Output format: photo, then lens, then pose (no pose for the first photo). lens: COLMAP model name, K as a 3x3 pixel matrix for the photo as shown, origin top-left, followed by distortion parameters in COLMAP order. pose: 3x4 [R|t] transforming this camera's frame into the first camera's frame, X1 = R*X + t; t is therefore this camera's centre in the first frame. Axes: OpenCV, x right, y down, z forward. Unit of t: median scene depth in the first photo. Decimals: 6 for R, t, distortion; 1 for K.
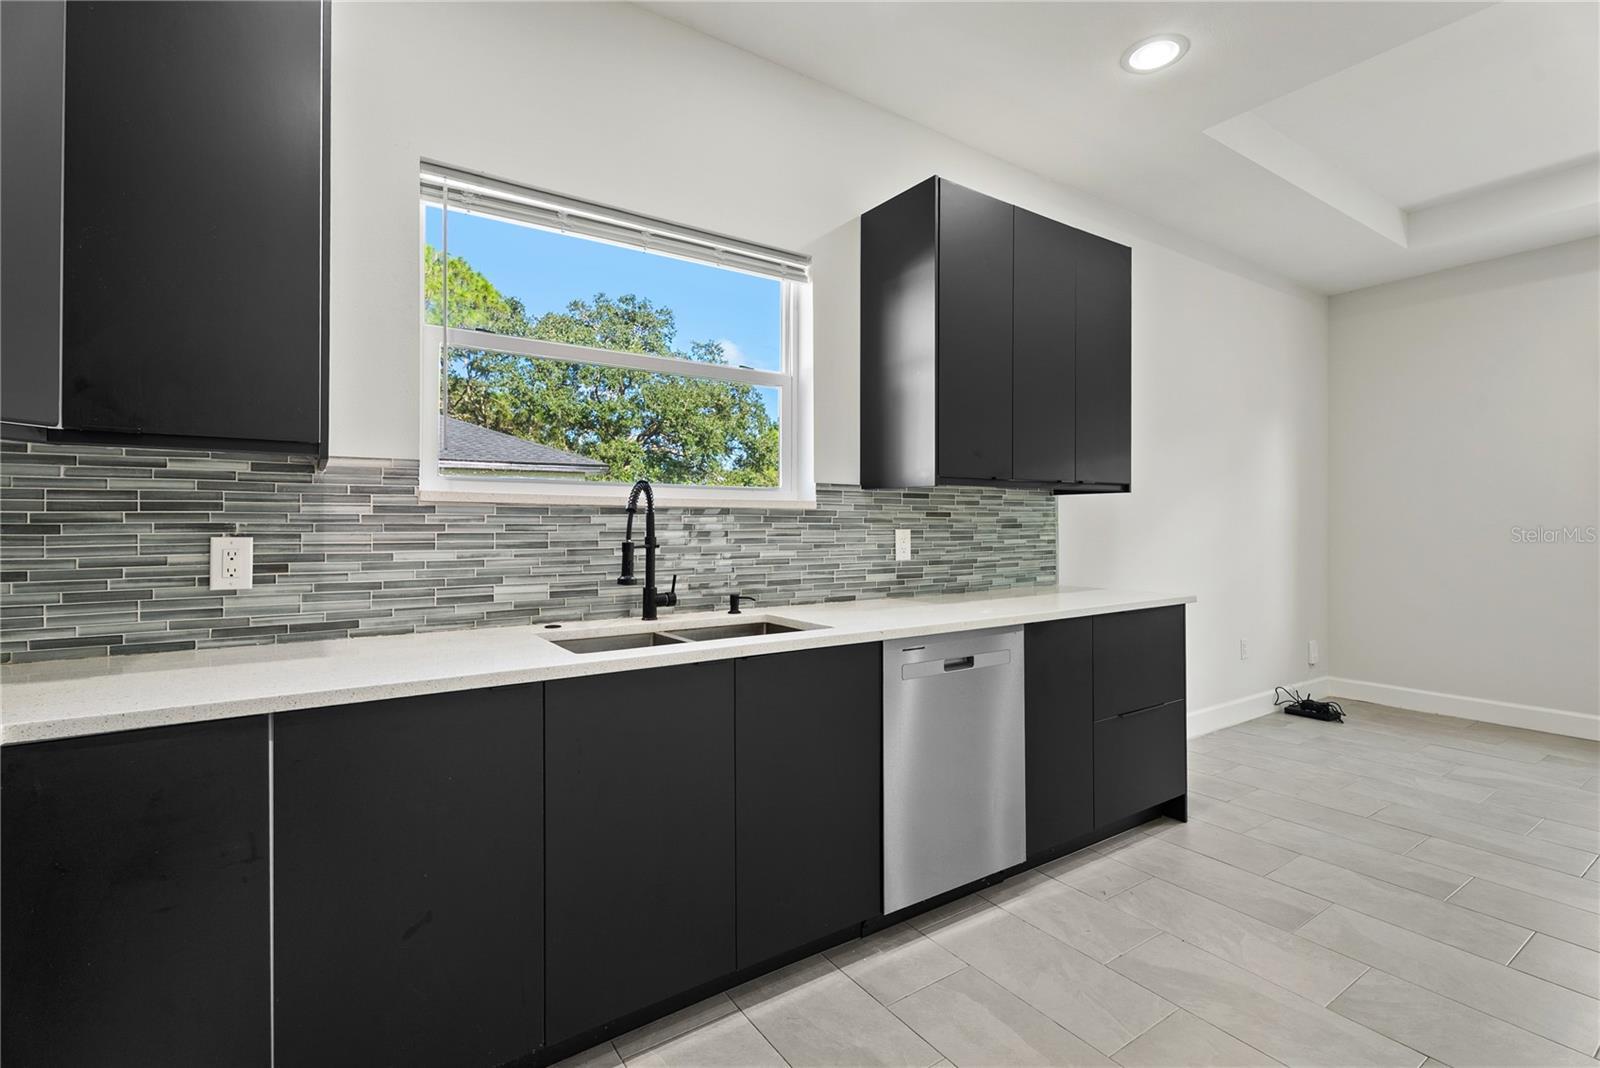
lens RADIAL K [[732.1, 0, 794.6], [0, 732.1, 520.3], [0, 0, 1]] dist [0.002155, 0.000523]
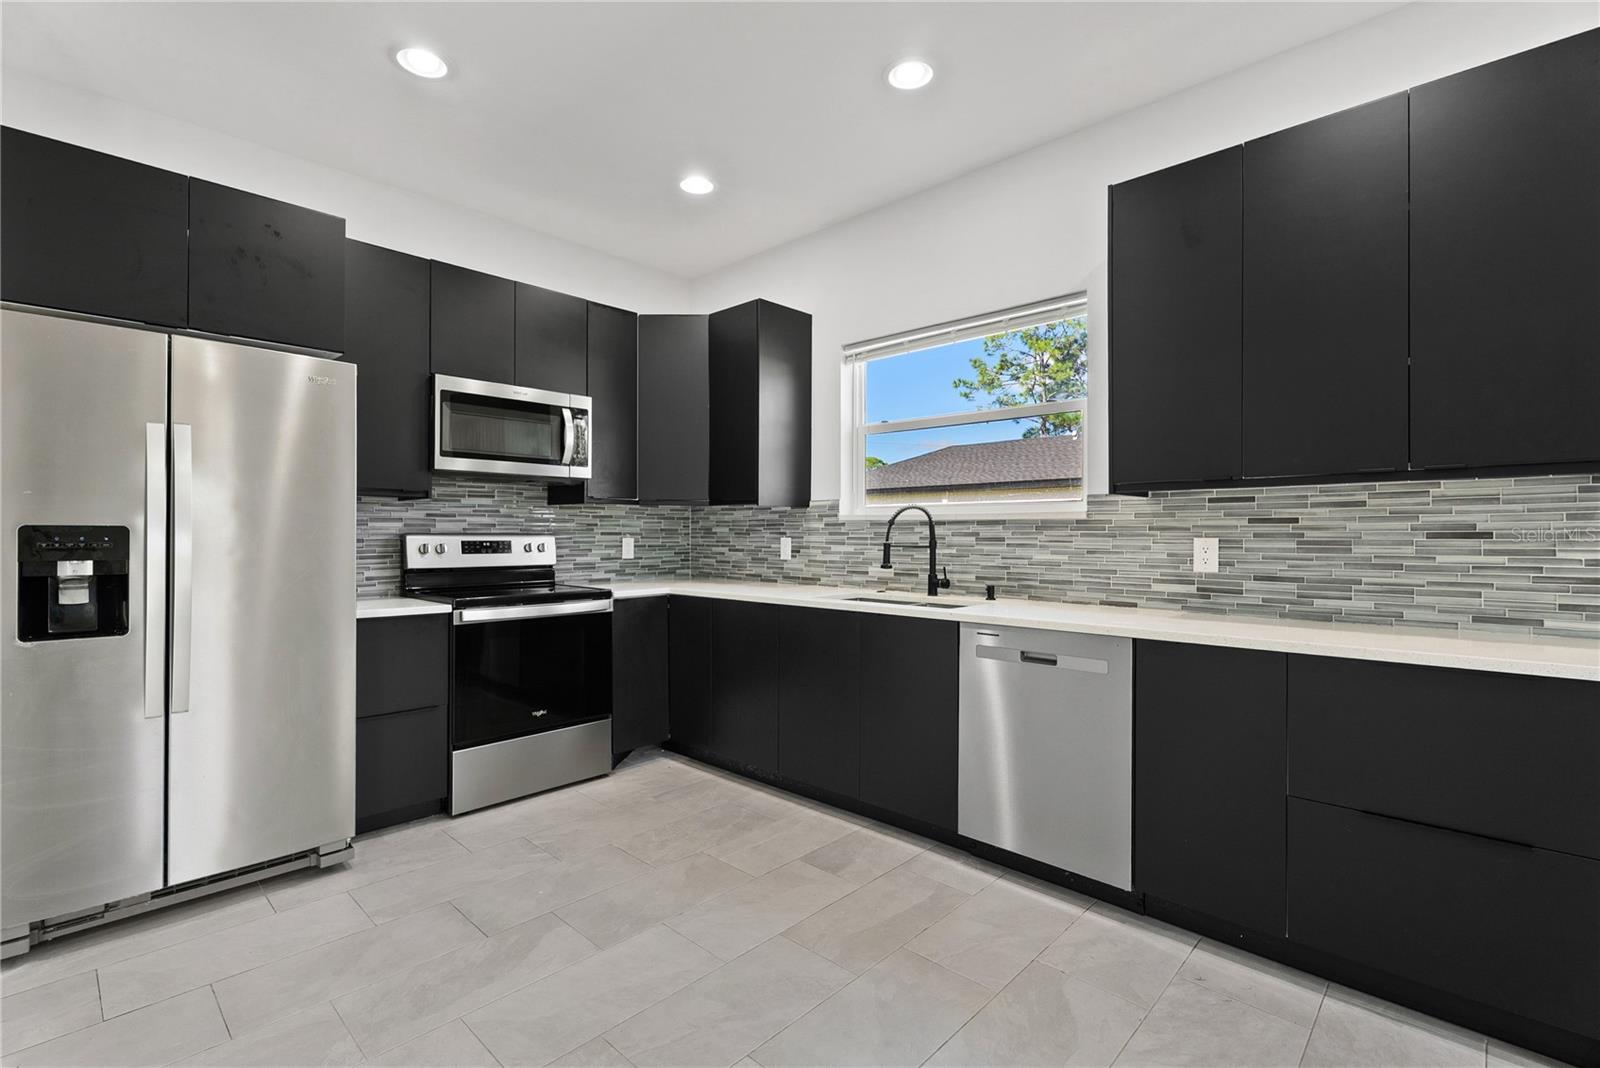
lens RADIAL K [[732.1, 0, 787.8], [0, 732.1, 529.3], [0, 0, 1]] dist [0.002155, 0.000523]
pose [[0.201376, -0.005788, -0.979497, 1.231748], [0.002157, 0.999983, -0.005466, 0.007210], [0.979512, -0.001012, 0.201385, 0.411158]]
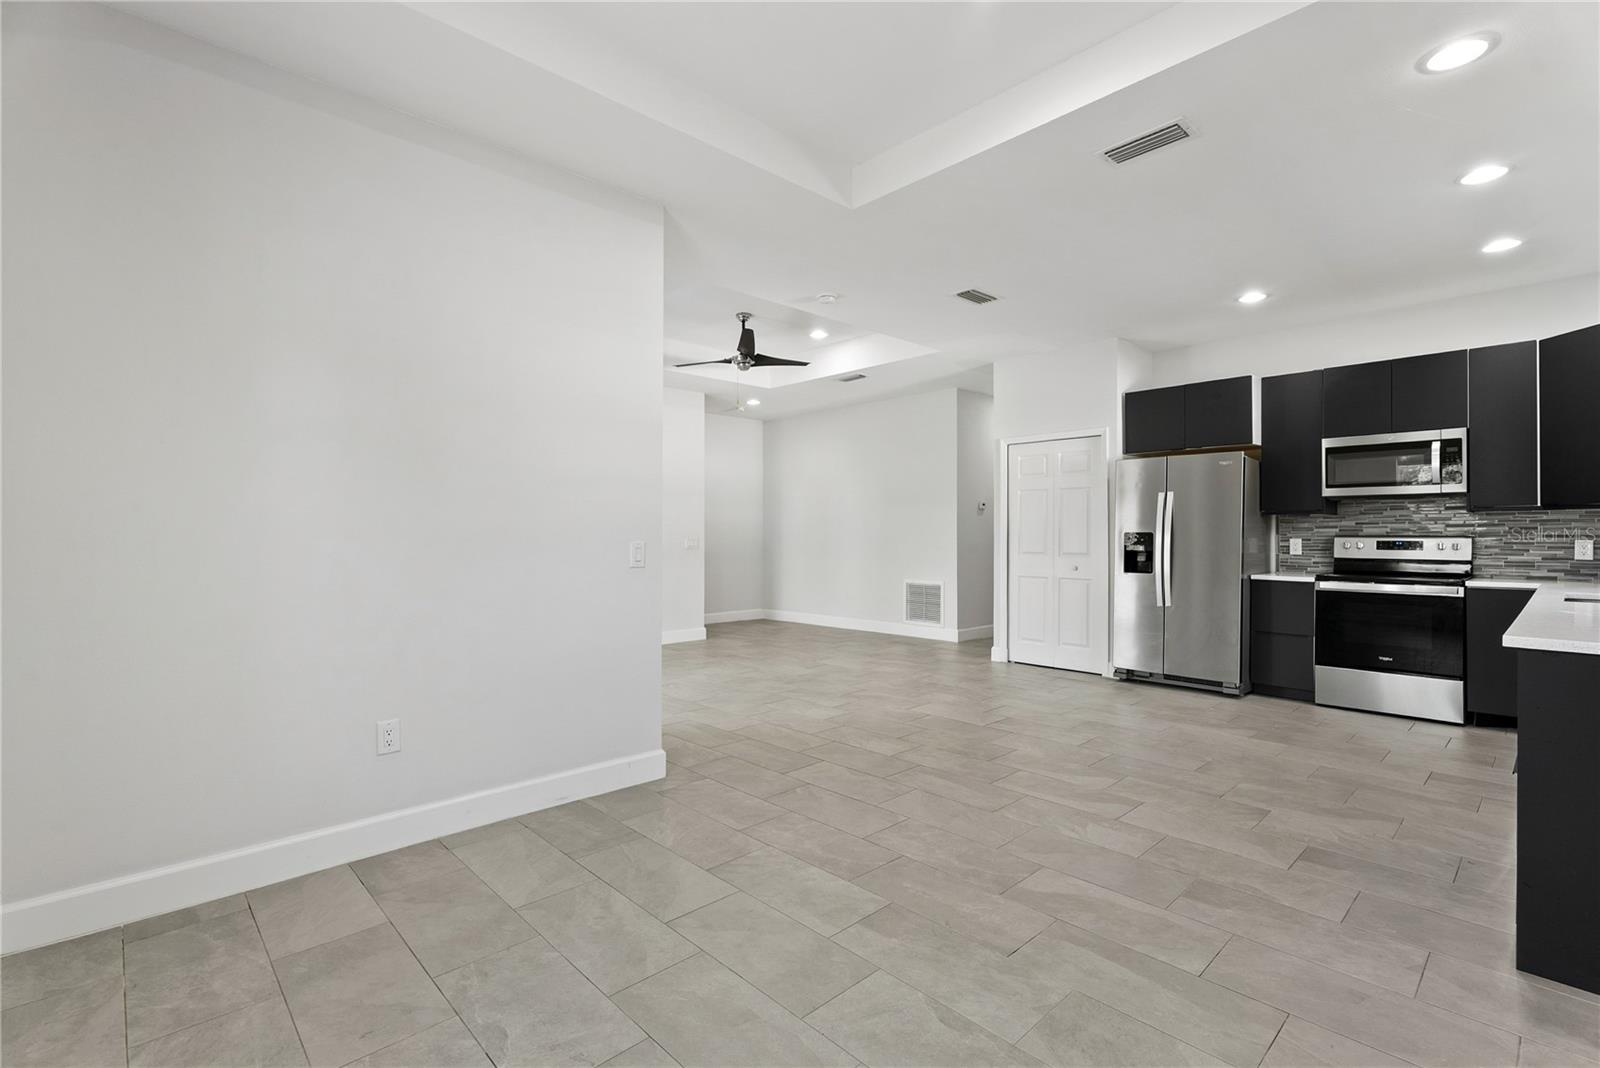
lens RADIAL K [[732.1, 0, 791.1], [0, 732.1, 536.0], [0, 0, 1]] dist [0.002155, 0.000523]
pose [[-0.987724, -0.001842, -0.156197, 1.757133], [-0.001588, 0.999997, -0.001750, 0.014058], [0.156200, -0.001481, -0.987724, 2.104083]]
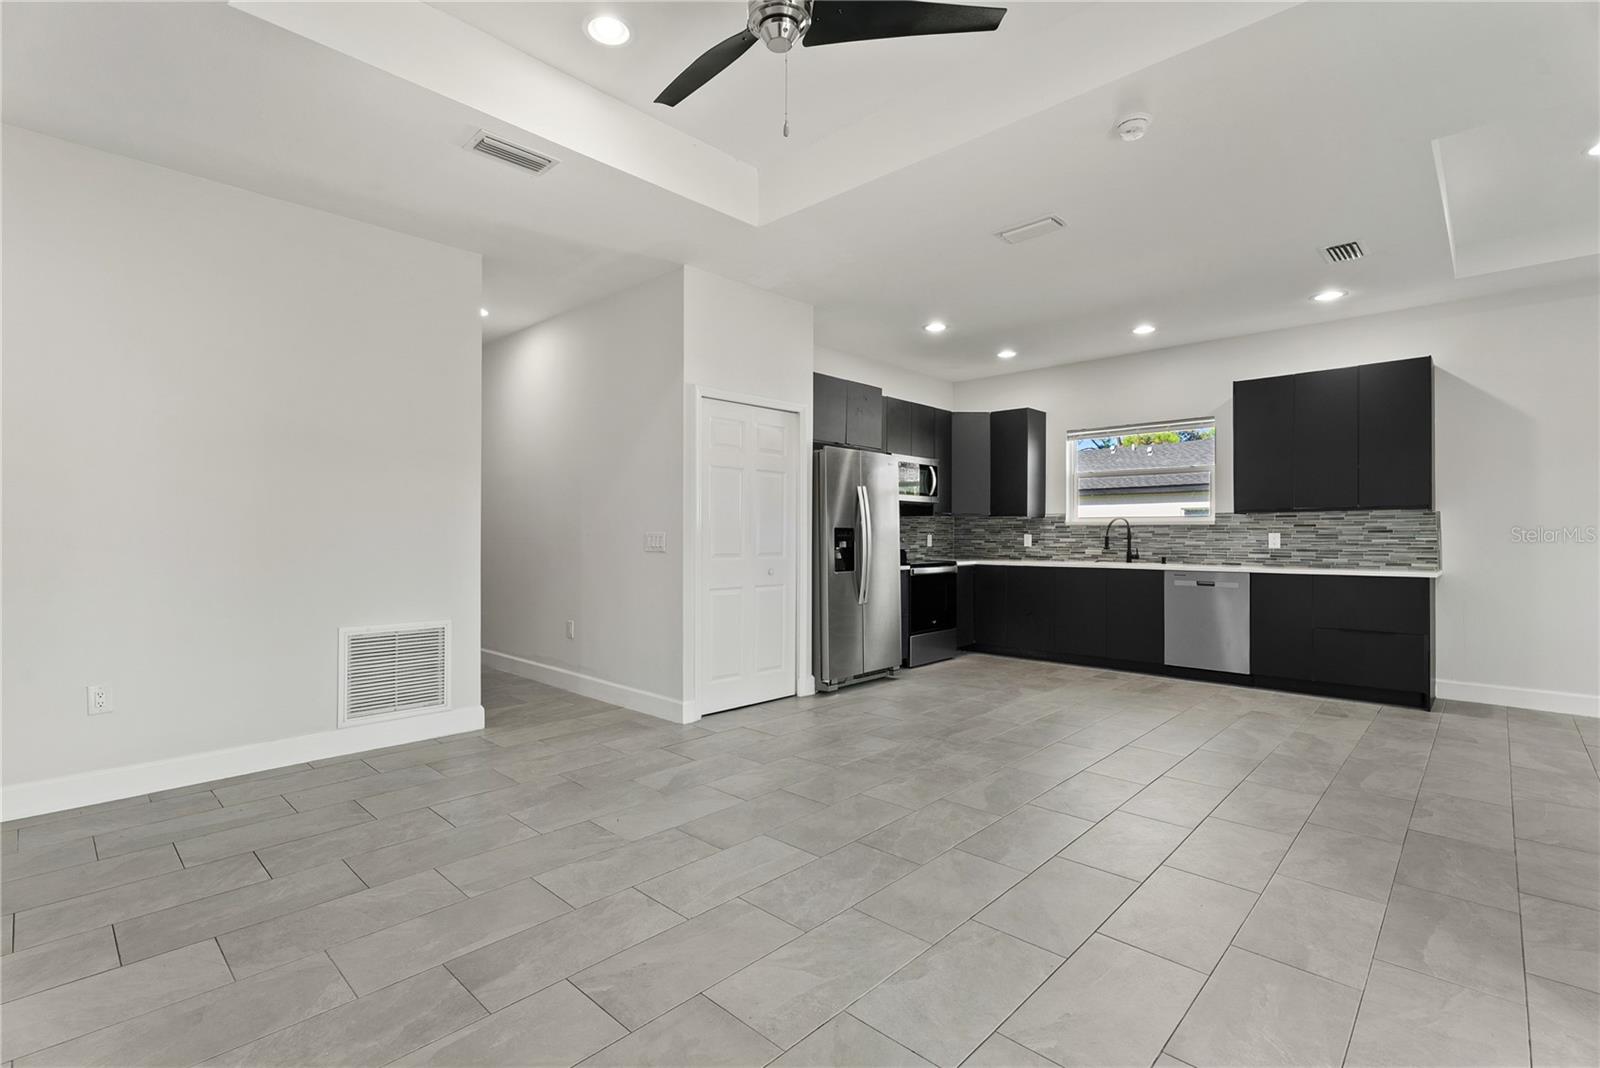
lens RADIAL K [[732.1, 0, 794.3], [0, 732.1, 530.6], [0, 0, 1]] dist [0.002155, 0.000523]
pose [[0.209882, -0.007339, -0.977699, 2.461581], [0.002367, 0.999973, -0.006999, 0.021676], [0.977724, -0.000845, 0.209893, -0.970838]]
